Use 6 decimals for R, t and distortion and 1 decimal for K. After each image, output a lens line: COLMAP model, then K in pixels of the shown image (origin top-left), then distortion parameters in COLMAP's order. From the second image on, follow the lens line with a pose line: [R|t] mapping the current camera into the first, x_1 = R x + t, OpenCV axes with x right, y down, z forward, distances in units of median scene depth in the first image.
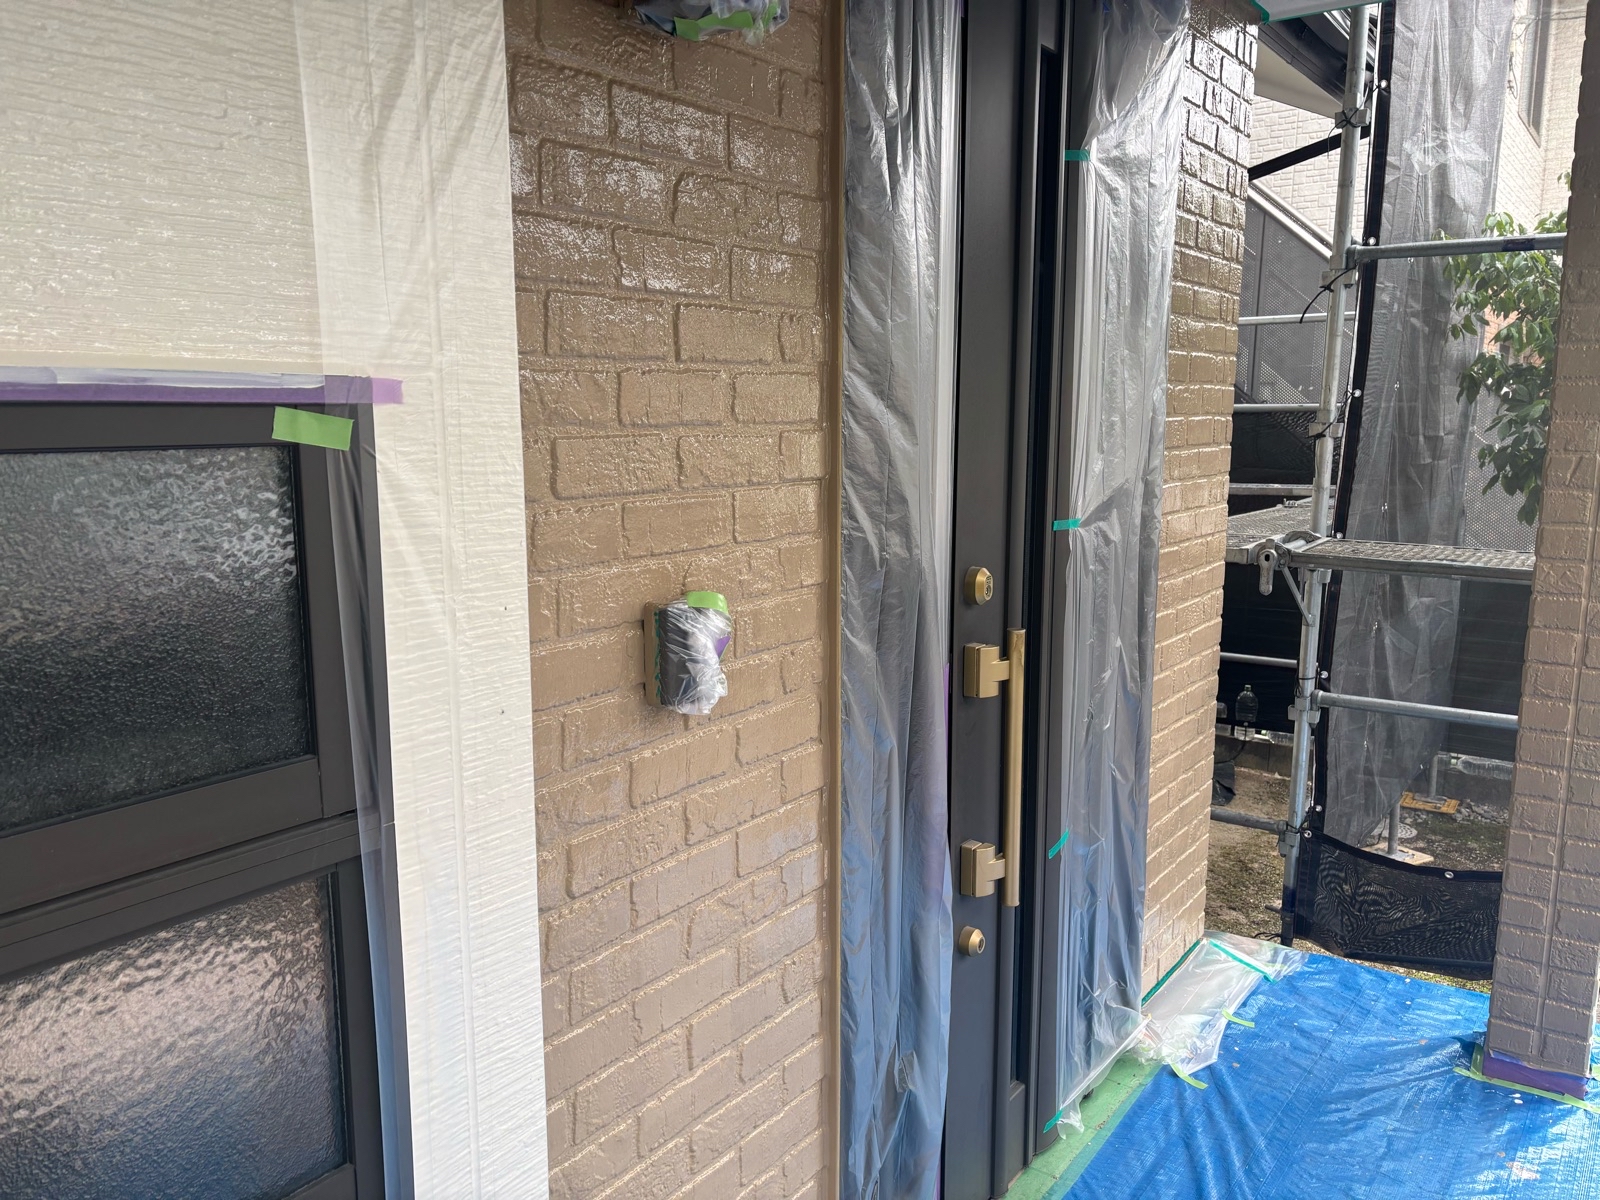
lens RADIAL K [[1214.0, 0, 796.9], [0, 1214.0, 609.4], [0, 0, 1]] dist [0.001707, 0.008730]
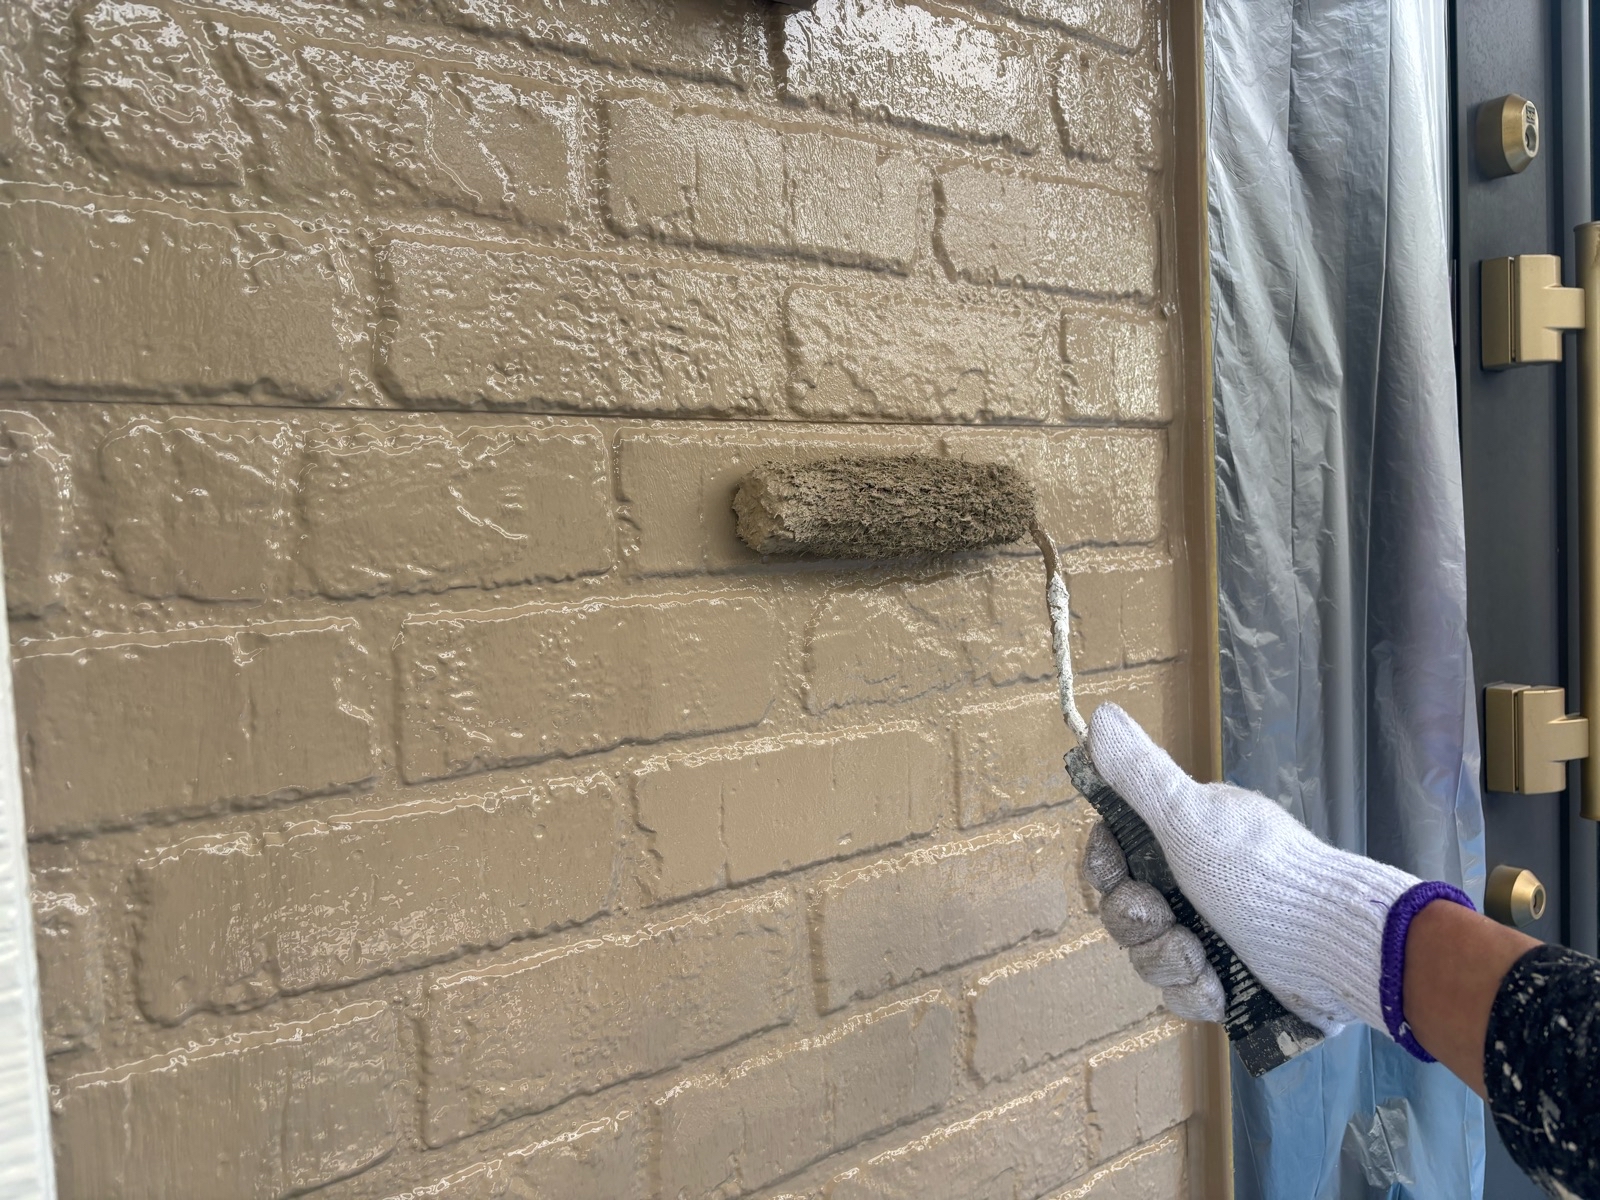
lens RADIAL K [[1214.0, 0, 796.9], [0, 1214.0, 609.4], [0, 0, 1]] dist [0.001707, 0.008730]
pose [[0.955247, -0.024065, -0.294829, 0.021836], [-0.004270, 0.995460, -0.095089, 0.273600], [0.295779, 0.092093, 0.950807, 0.586430]]
